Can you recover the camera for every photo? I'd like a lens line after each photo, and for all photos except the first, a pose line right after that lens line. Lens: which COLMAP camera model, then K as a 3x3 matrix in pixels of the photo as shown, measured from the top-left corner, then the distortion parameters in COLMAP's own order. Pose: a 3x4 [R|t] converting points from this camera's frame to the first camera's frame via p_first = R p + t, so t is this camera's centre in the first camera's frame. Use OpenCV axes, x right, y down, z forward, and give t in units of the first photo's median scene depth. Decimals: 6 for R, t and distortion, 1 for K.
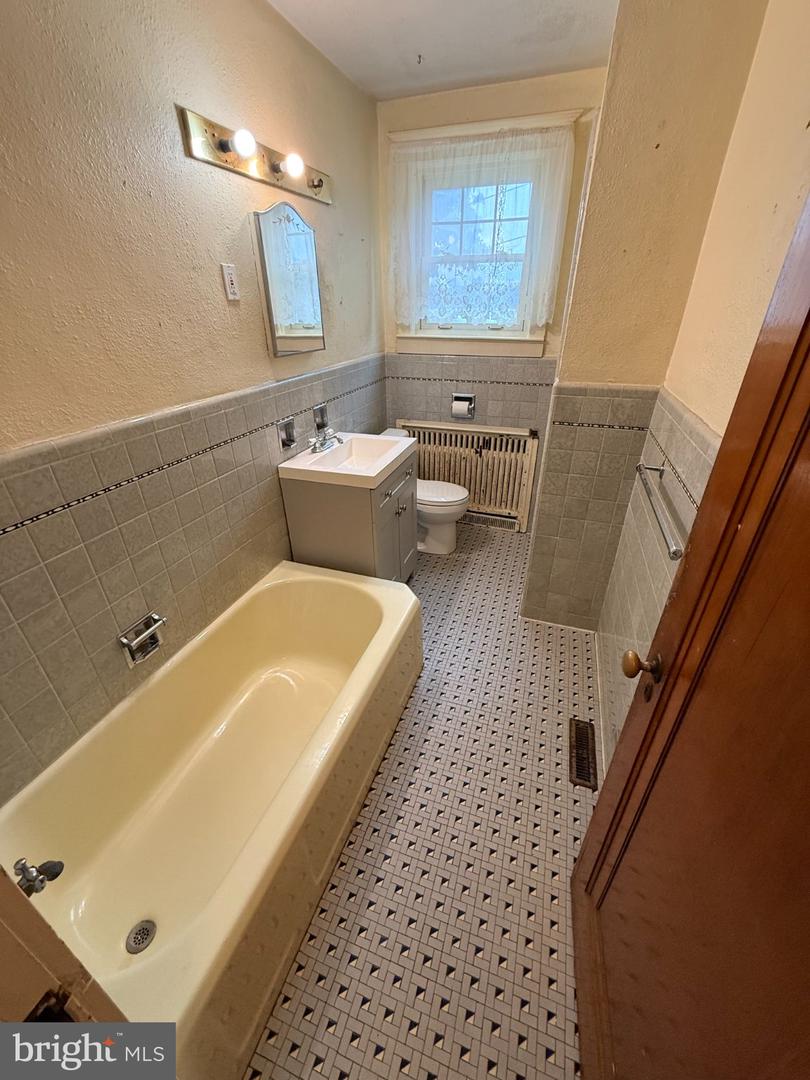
lens RADIAL K [[431.5, 0, 405.6], [0, 431.5, 539.0], [0, 0, 1]] dist [0.001939, -0.000018]
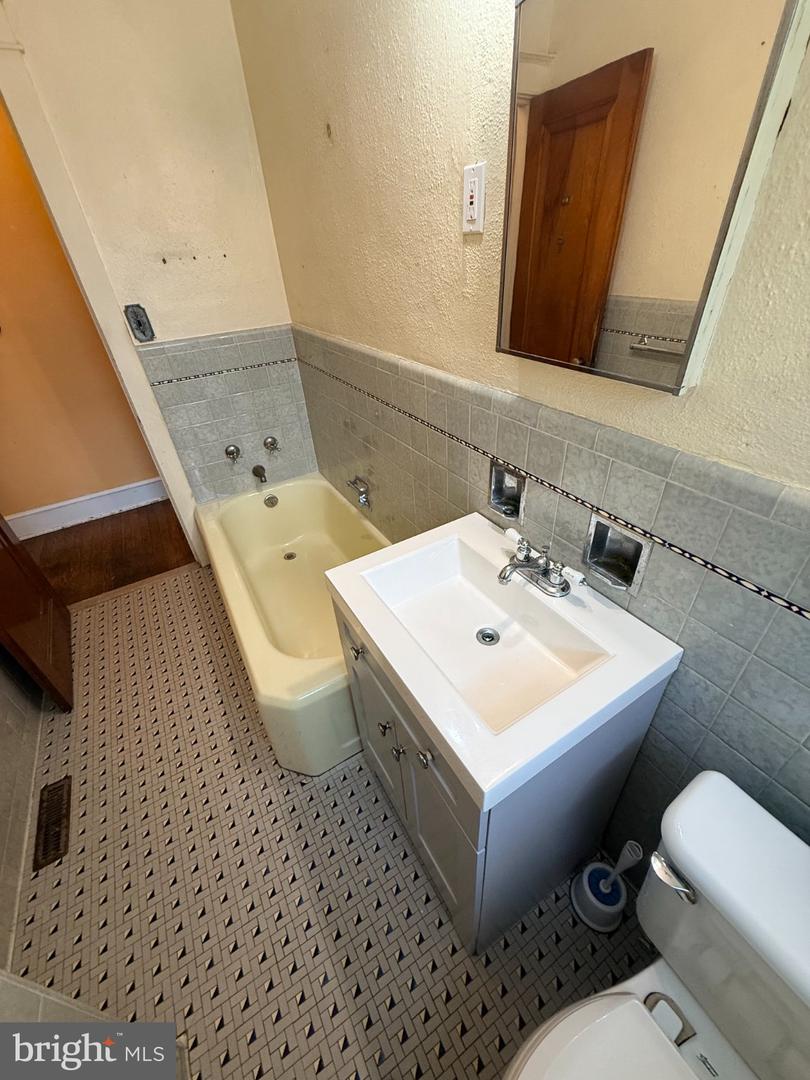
lens RADIAL K [[431.5, 0, 405.8], [0, 431.5, 539.0], [0, 0, 1]] dist [0.001939, -0.000018]
pose [[-0.646489, 0.472576, -0.598936, 0.200142], [-0.300590, 0.563775, 0.769288, -0.708824], [0.701212, 0.677370, -0.222423, 1.287758]]
